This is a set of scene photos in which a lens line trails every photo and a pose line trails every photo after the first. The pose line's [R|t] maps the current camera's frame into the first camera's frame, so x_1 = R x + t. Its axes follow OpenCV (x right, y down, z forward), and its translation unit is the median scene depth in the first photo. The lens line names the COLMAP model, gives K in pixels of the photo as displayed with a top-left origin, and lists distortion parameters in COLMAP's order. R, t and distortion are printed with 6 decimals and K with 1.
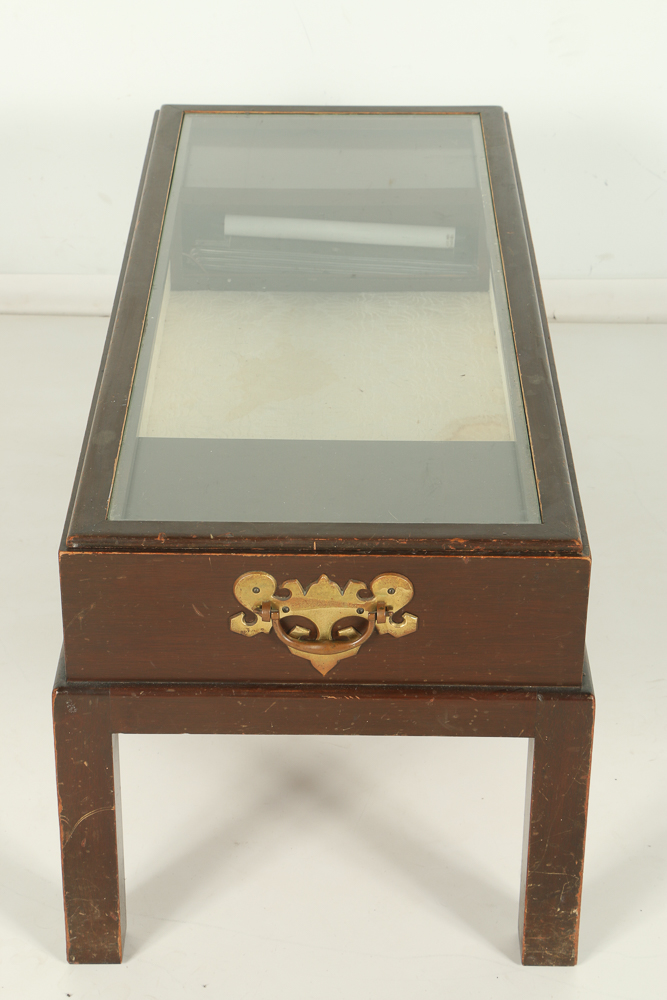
lens RADIAL K [[2177.6, 0, 333.5], [0, 2177.6, 500.0], [0, 0, 1]] dist [0.253429, -0.187969]
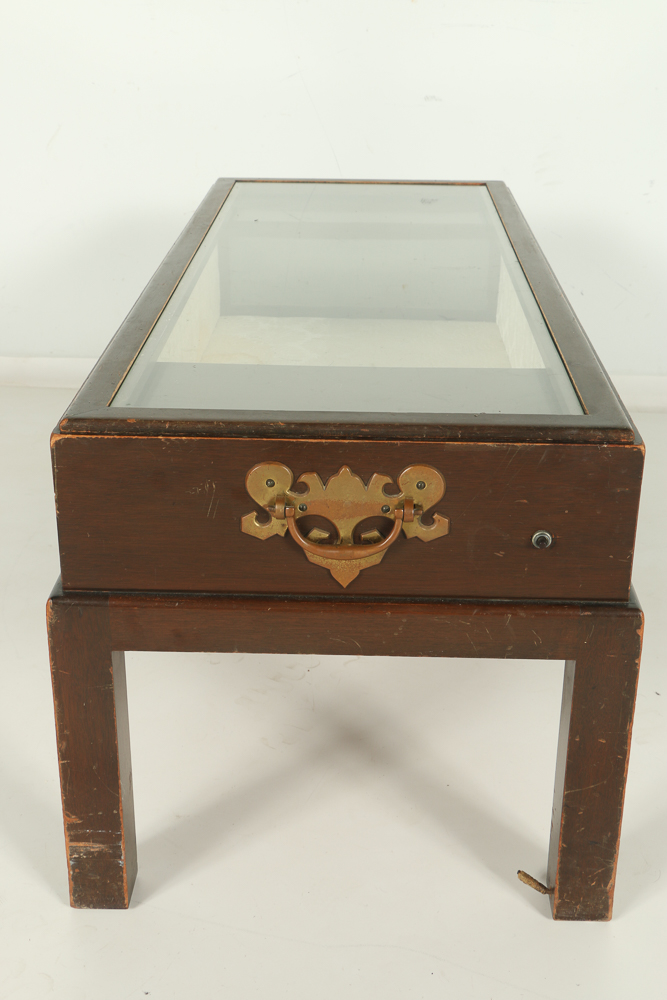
lens RADIAL K [[1328.5, 0, 333.5], [0, 1328.5, 500.0], [0, 0, 1]] dist [0.013355, 0.031578]
pose [[0.999724, 0.007862, -0.022139, 0.002878], [-0.010414, 0.993003, -0.117627, 0.111214], [0.021059, 0.117825, 0.992811, 0.451776]]
